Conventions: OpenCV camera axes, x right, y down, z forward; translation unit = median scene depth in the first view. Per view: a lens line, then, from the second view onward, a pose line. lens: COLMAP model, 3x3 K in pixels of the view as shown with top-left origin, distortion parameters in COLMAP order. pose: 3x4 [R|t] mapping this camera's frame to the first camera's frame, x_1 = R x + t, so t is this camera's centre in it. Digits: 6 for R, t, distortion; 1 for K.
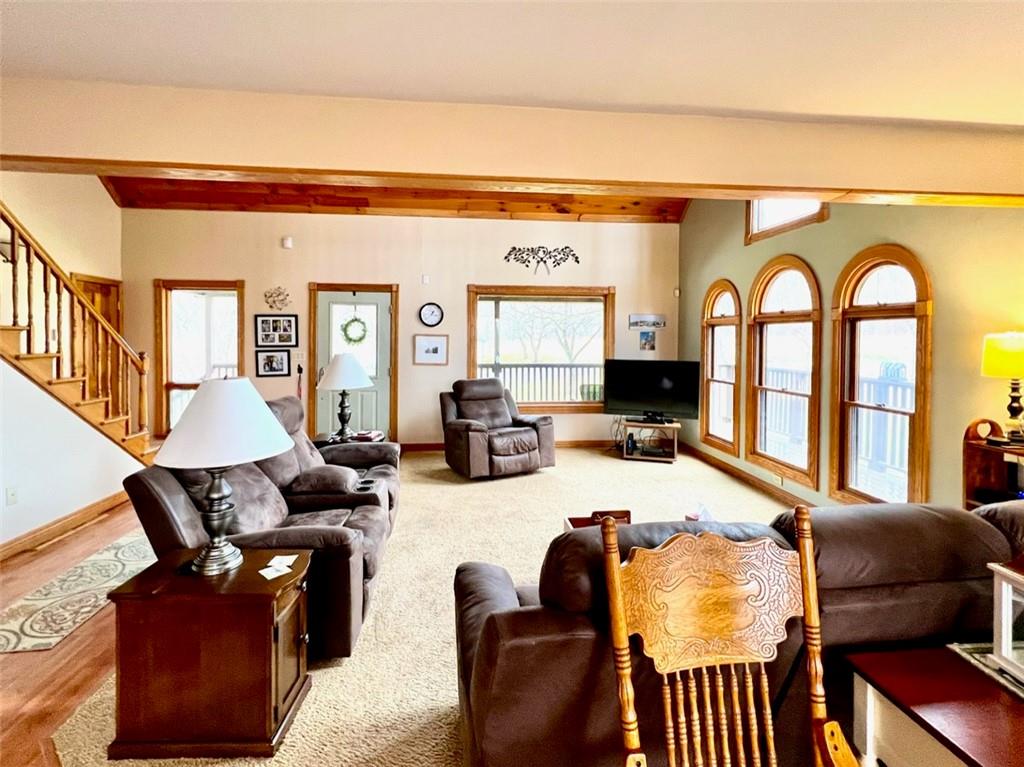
lens RADIAL K [[486.4, 0, 502.8], [0, 486.4, 346.0], [0, 0, 1]] dist [0.003163, 0.000322]
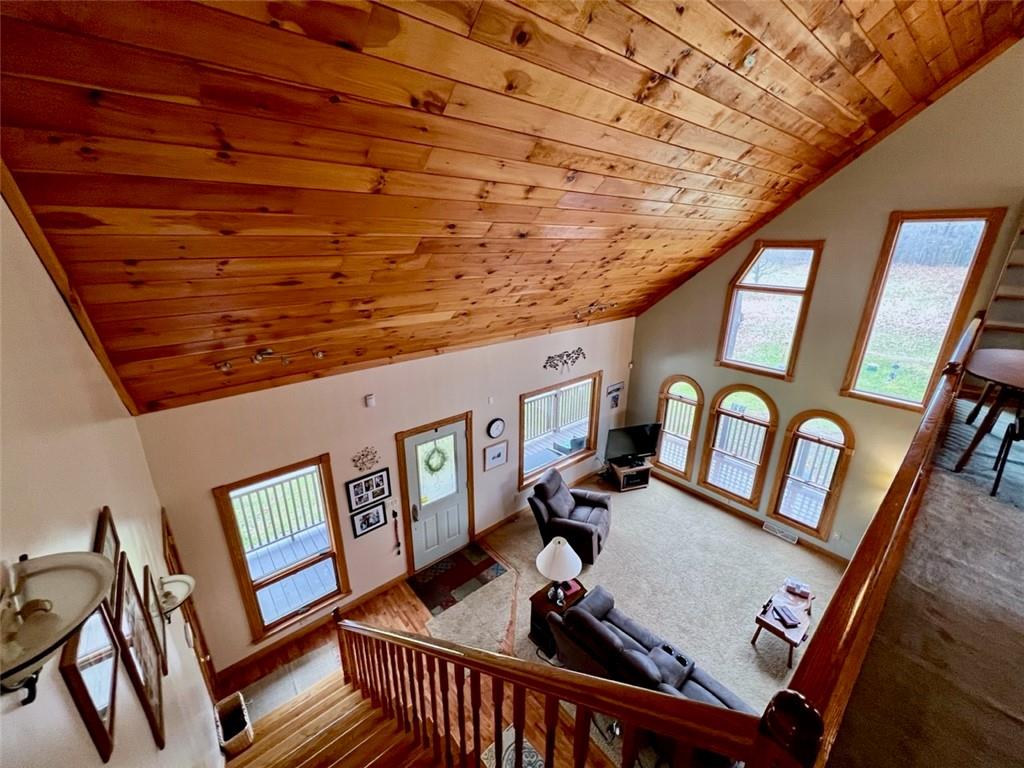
lens RADIAL K [[417.7, 0, 506.3], [0, 417.7, 381.5], [0, 0, 1]] dist [0.001092, 0.000197]
pose [[0.817457, -0.192678, 0.542807, -0.647823], [0.013650, 0.948606, 0.316166, -0.484344], [-0.575828, -0.251043, 0.778074, 0.265945]]
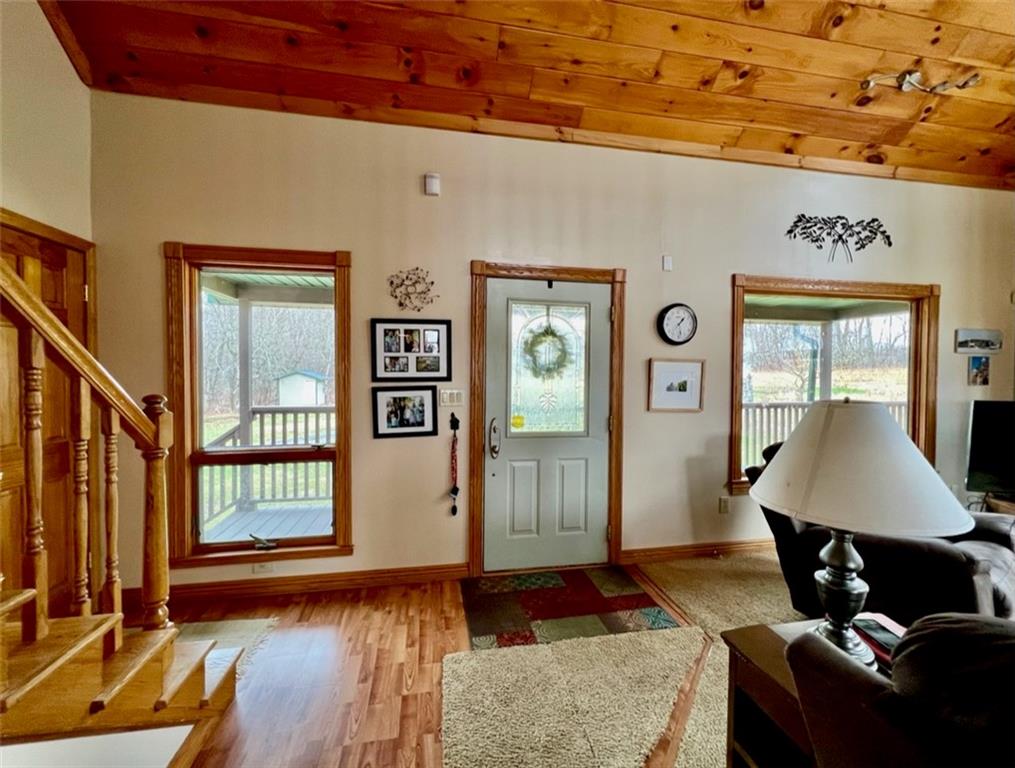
lens RADIAL K [[428.1, 0, 507.2], [0, 428.1, 380.6], [0, 0, 1]] dist [0.000368, 0.000366]
pose [[0.995094, -0.001074, 0.098929, -0.407634], [0.000886, 0.999998, 0.001947, 0.000936], [-0.098931, -0.001850, 0.995093, 0.525988]]
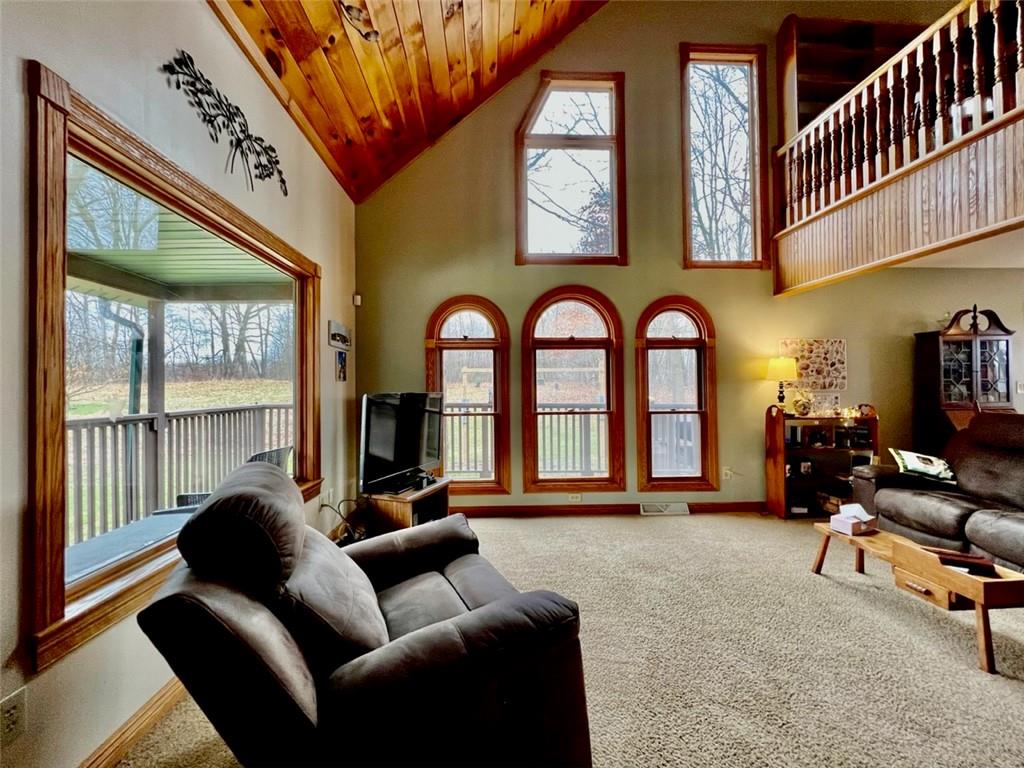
lens RADIAL K [[417.7, 0, 506.3], [0, 417.7, 381.5], [0, 0, 1]] dist [0.001092, 0.000197]
pose [[0.041604, 0.010329, 0.999081, -0.252872], [0.026925, 0.999572, -0.011456, 0.022897], [-0.998771, 0.027377, 0.041308, 0.811721]]
